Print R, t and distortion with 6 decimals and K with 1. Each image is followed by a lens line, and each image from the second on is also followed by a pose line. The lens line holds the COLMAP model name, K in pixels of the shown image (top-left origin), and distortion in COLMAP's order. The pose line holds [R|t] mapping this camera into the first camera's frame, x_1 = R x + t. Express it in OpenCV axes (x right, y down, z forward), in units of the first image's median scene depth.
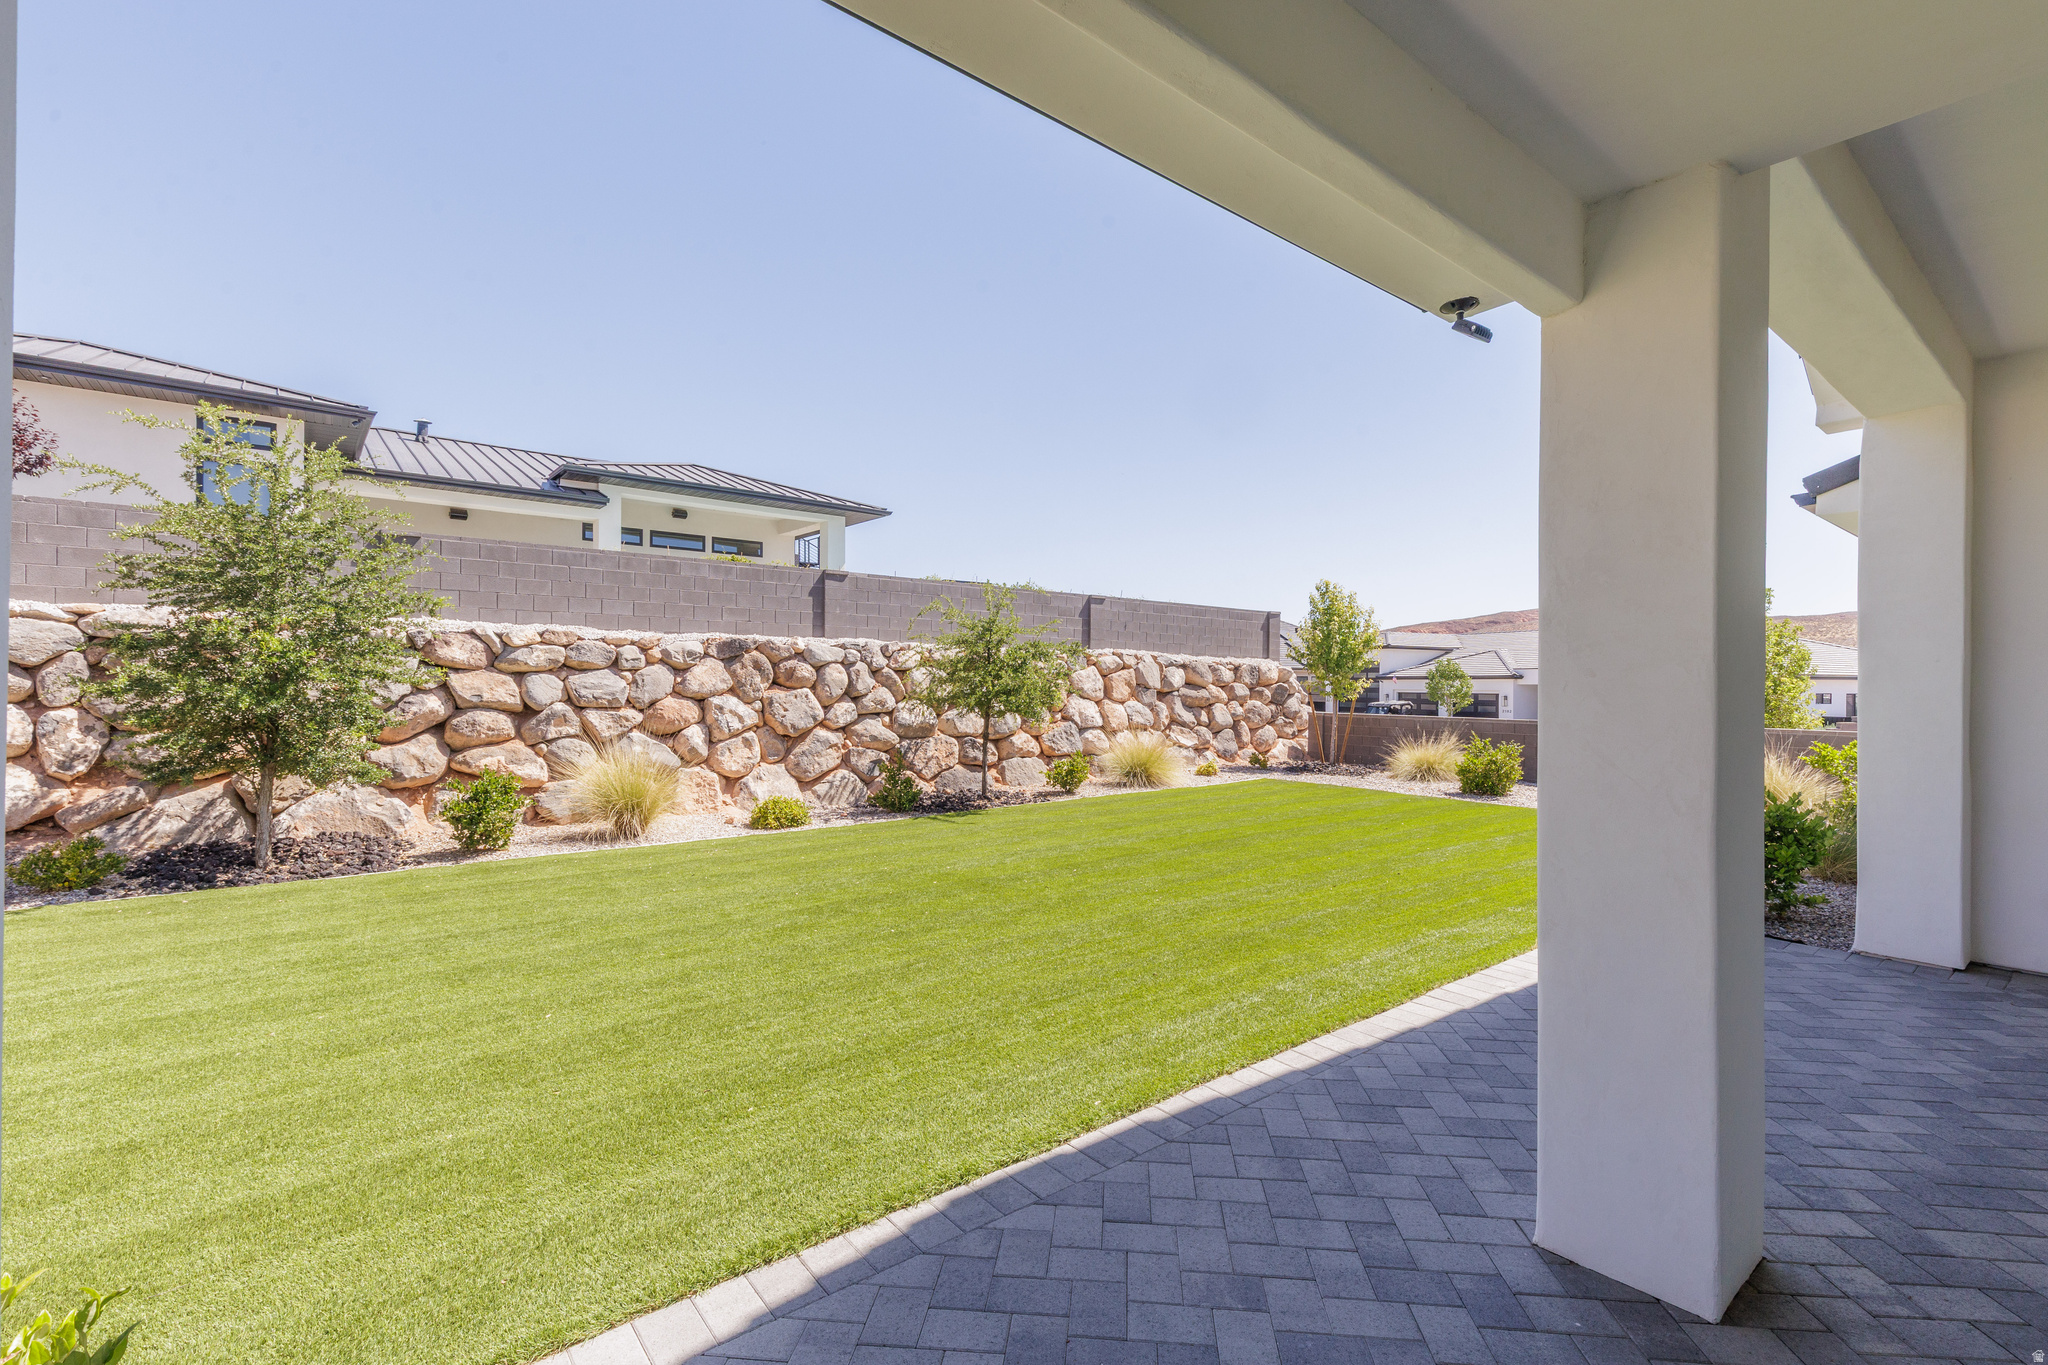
lens RADIAL K [[898.3, 0, 1023.3], [0, 898.3, 669.4], [0, 0, 1]] dist [0.001721, 0.000257]
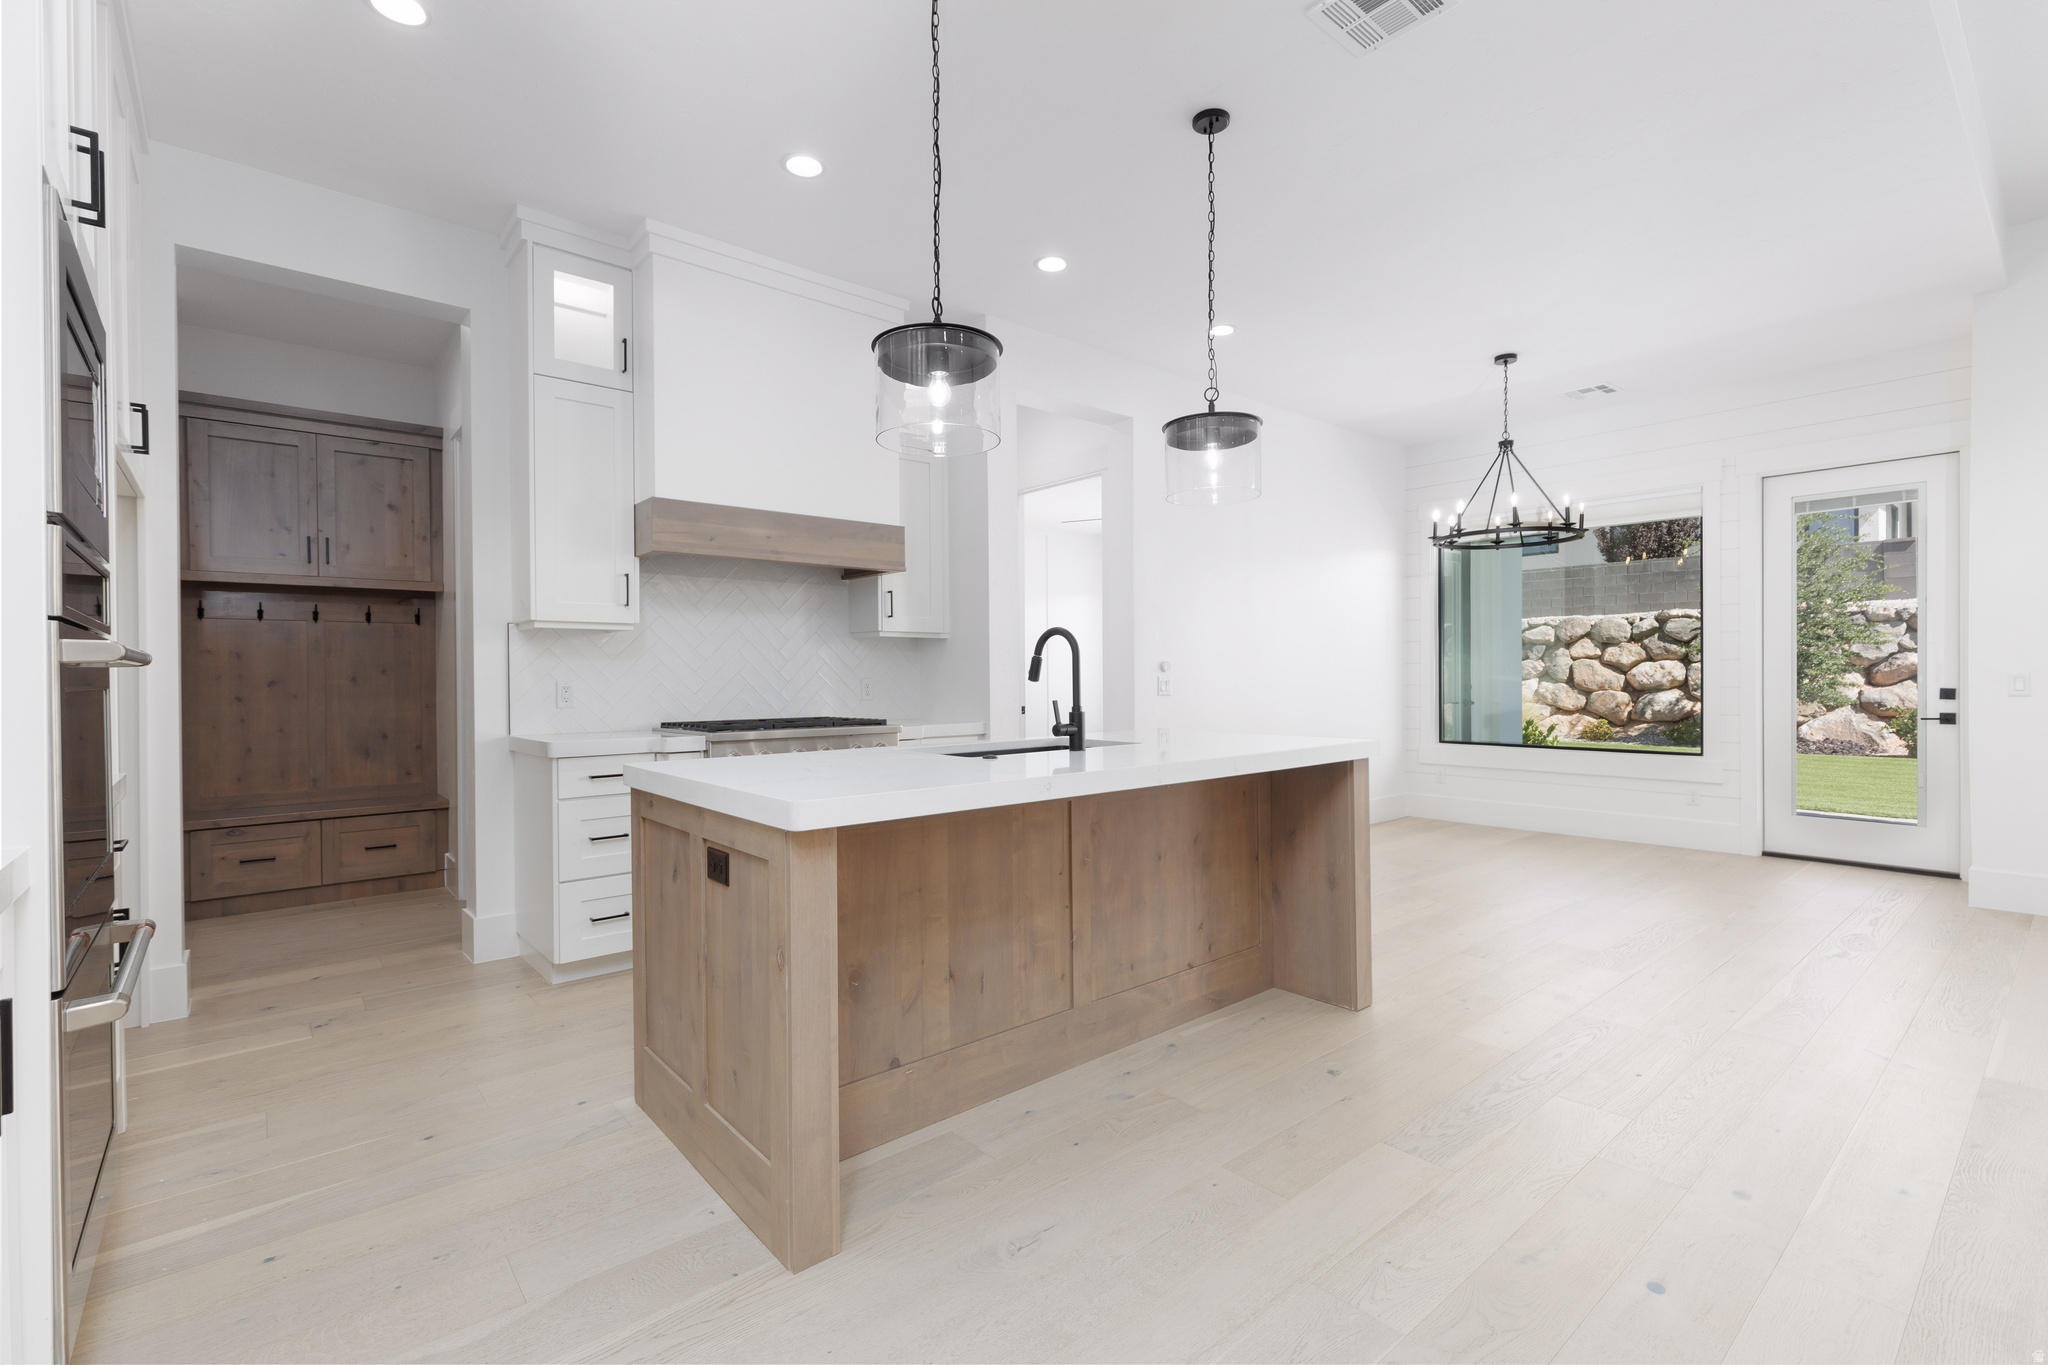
lens RADIAL K [[921.2, 0, 1031.1], [0, 921.2, 679.3], [0, 0, 1]] dist [0.003561, 0.000678]
pose [[0.019422, -0.006553, -0.999790, 0.644454], [0.015604, 0.999859, -0.006250, 0.048745], [0.999690, -0.015480, 0.019521, -0.347202]]
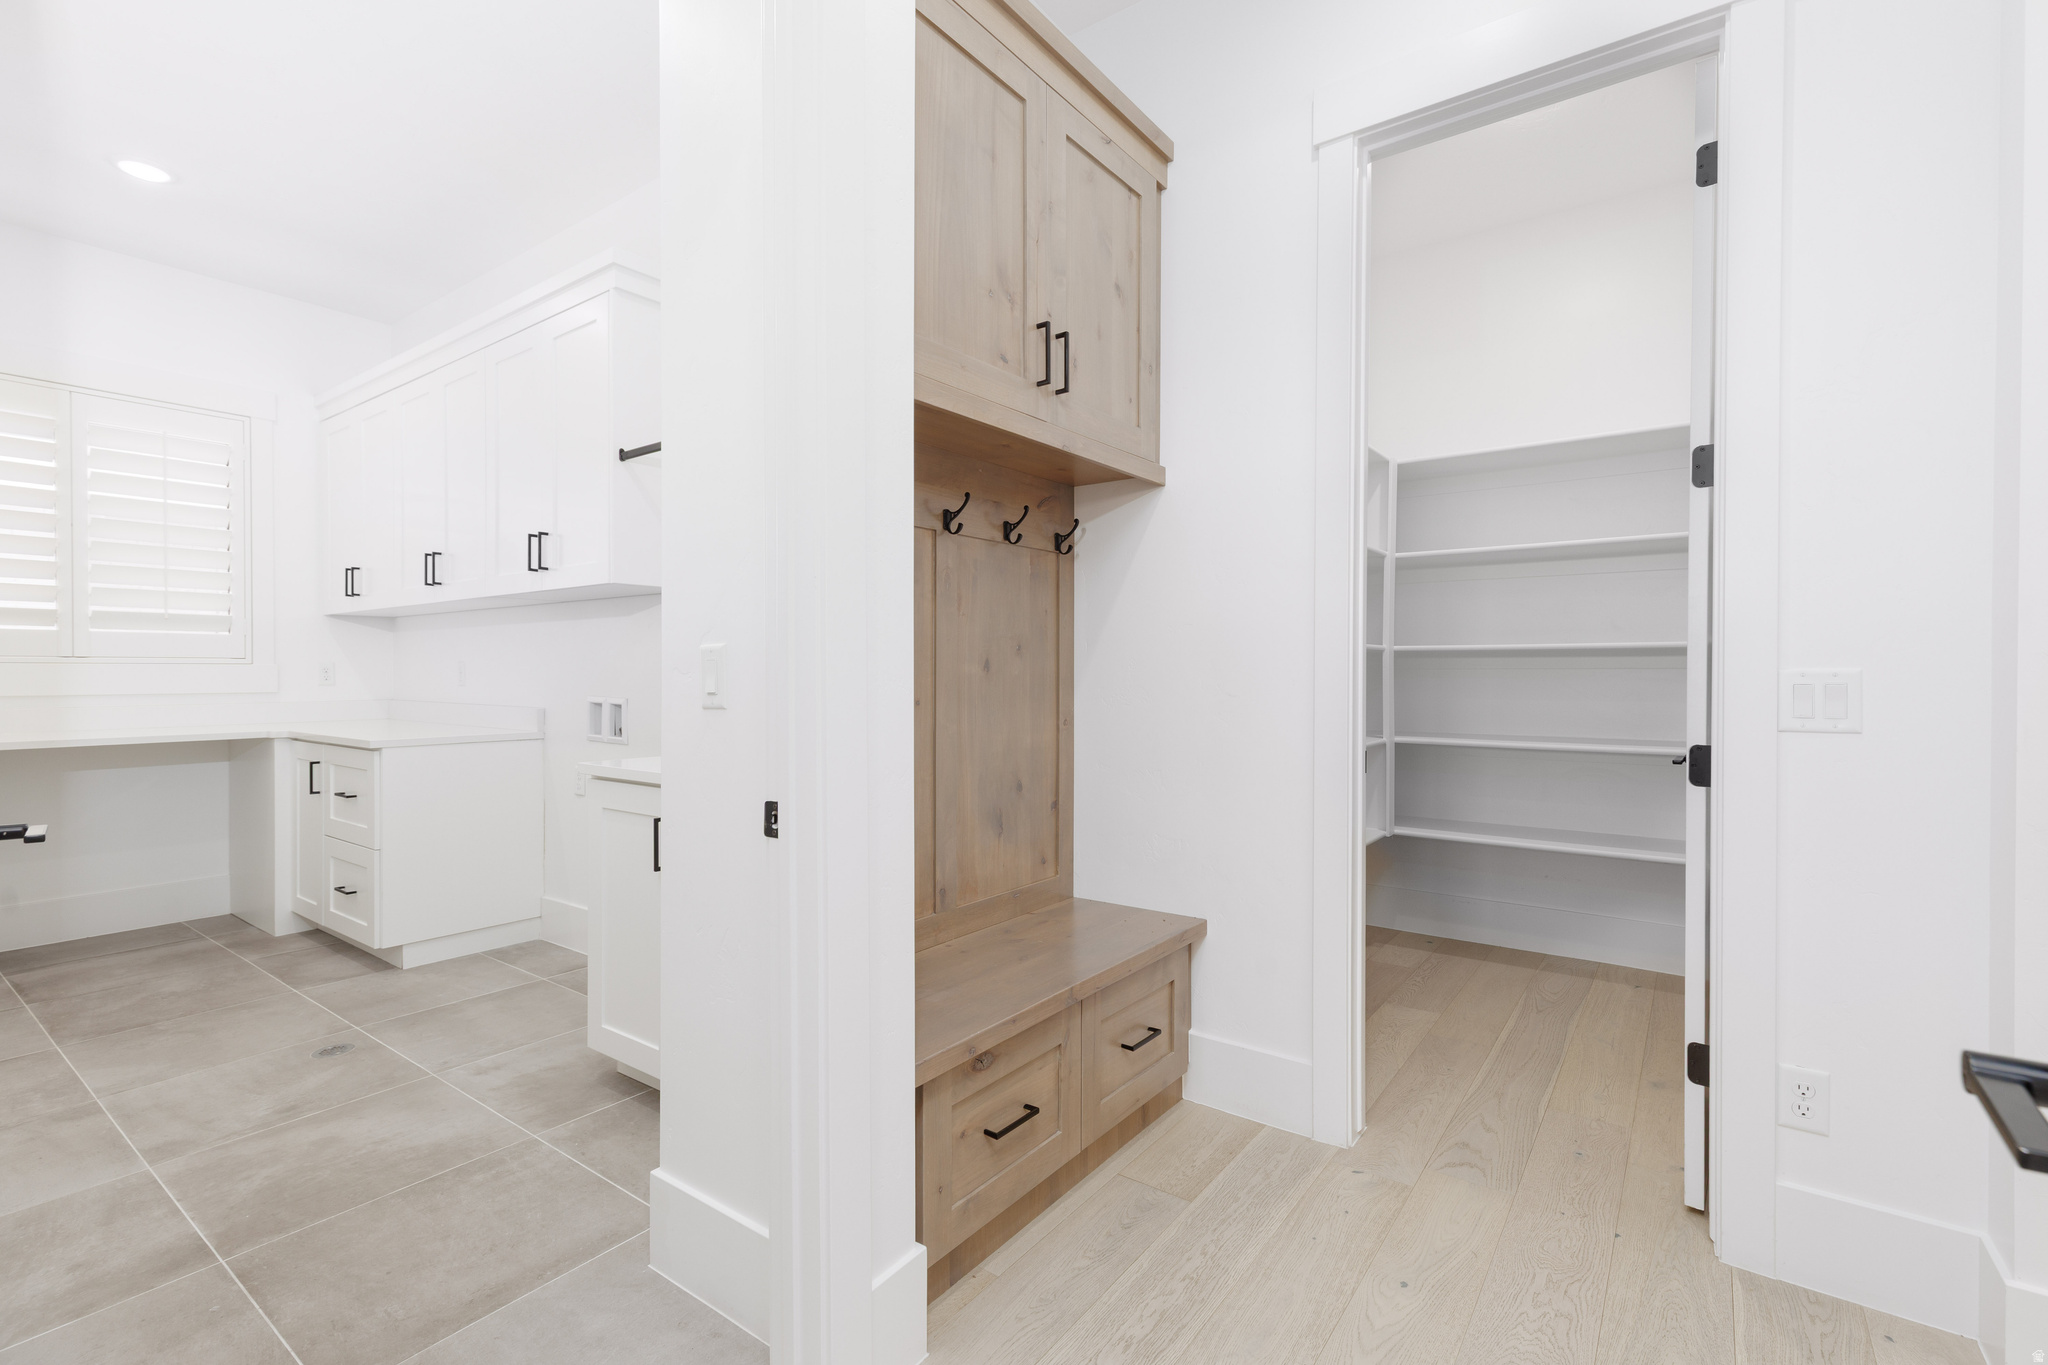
lens RADIAL K [[921.2, 0, 1031.1], [0, 921.2, 679.3], [0, 0, 1]] dist [0.003561, 0.000678]
pose [[0.248429, -0.003680, -0.968643, 0.400290], [0.009615, 0.999953, -0.001333, 0.044499], [0.968602, -0.008982, 0.248453, -0.696002]]
